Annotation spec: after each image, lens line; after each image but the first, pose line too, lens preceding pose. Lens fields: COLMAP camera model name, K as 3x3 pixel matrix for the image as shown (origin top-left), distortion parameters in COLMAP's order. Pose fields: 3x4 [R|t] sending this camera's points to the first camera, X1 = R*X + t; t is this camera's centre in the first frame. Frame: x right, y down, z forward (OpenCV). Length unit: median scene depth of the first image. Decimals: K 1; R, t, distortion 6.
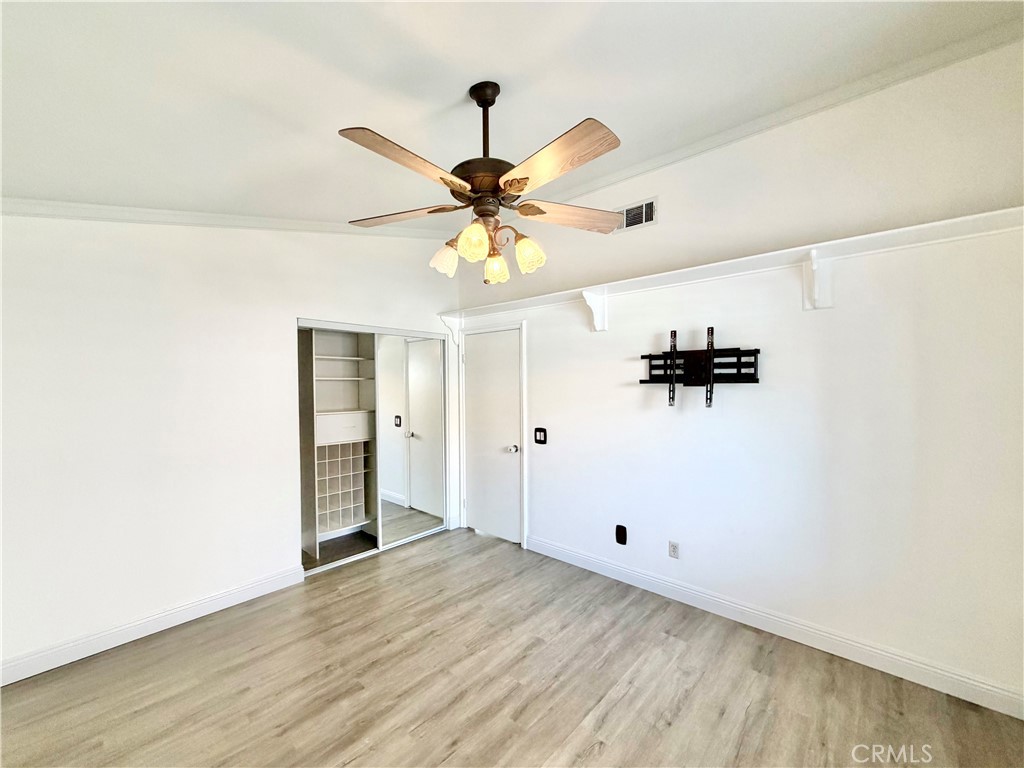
lens RADIAL K [[408.7, 0, 509.2], [0, 408.7, 385.9], [0, 0, 1]] dist [-0.001863, -0.000010]
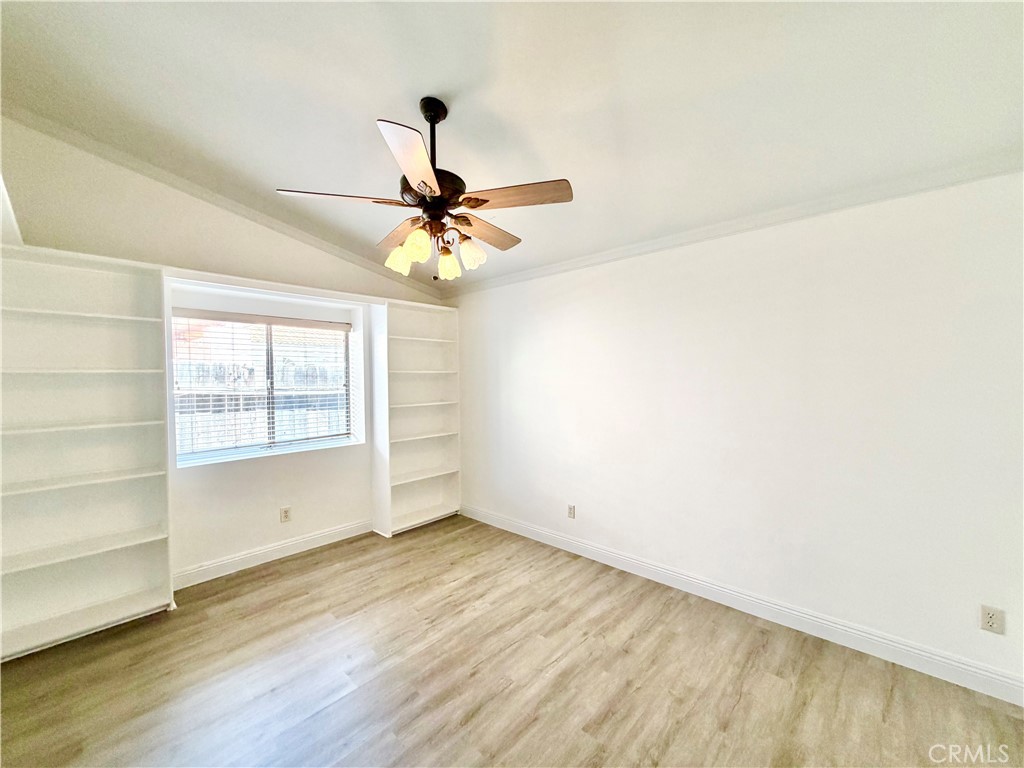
lens RADIAL K [[408.7, 0, 509.2], [0, 408.7, 385.9], [0, 0, 1]] dist [-0.001863, -0.000010]
pose [[-0.999575, 0.021762, 0.019379, -0.253708], [0.021965, 0.999705, 0.010332, 0.028024], [-0.019149, 0.010753, -0.999759, 1.968471]]
